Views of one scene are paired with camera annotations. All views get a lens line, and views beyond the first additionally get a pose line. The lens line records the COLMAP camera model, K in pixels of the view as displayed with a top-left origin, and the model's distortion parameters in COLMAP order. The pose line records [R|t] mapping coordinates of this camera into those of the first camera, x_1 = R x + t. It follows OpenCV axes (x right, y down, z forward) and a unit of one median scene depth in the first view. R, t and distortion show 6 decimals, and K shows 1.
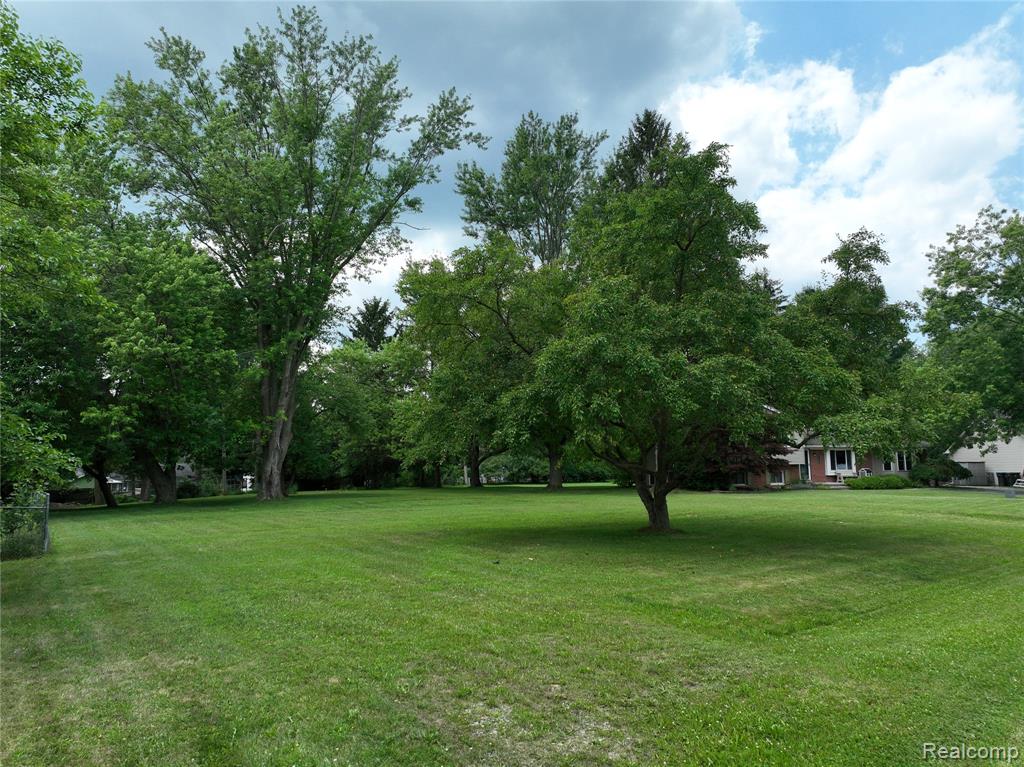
lens RADIAL K [[722.8, 0, 508.8], [0, 722.8, 386.0], [0, 0, 1]] dist [0.023093, 0.010264]
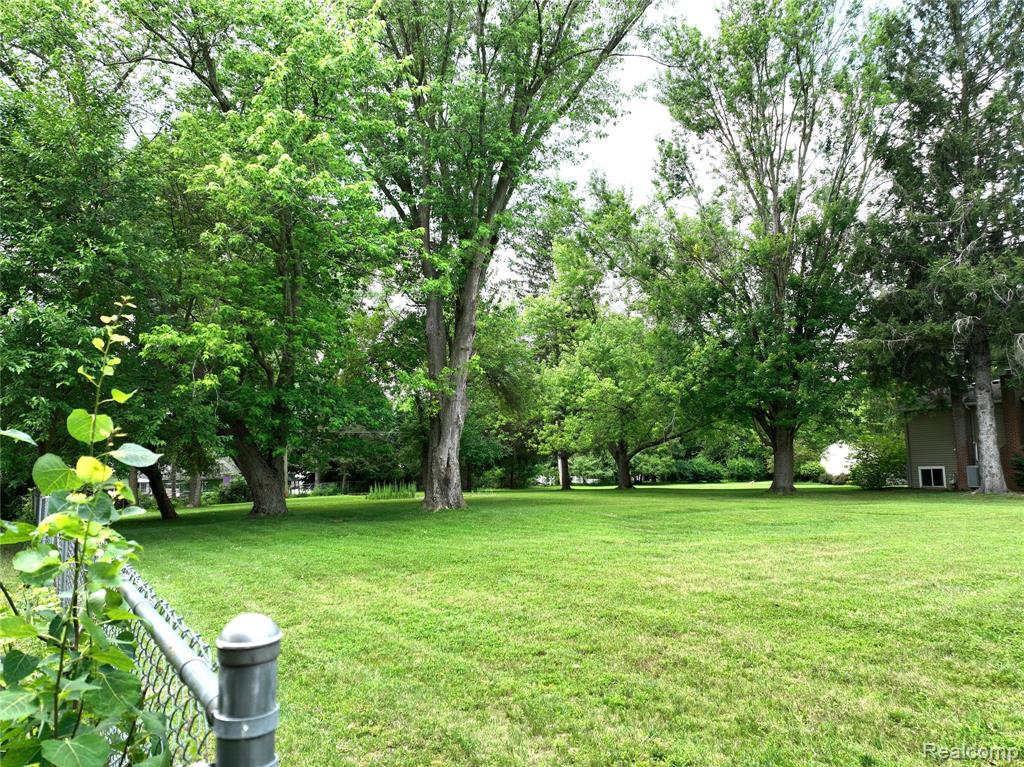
lens RADIAL K [[722.8, 0, 517.1], [0, 722.8, 381.8], [0, 0, 1]] dist [0.023093, 0.010264]
pose [[0.999967, 0.000429, -0.008162, -0.267023], [-0.000485, 0.999977, -0.006794, 0.057152], [0.008159, 0.006798, 0.999944, 0.416444]]
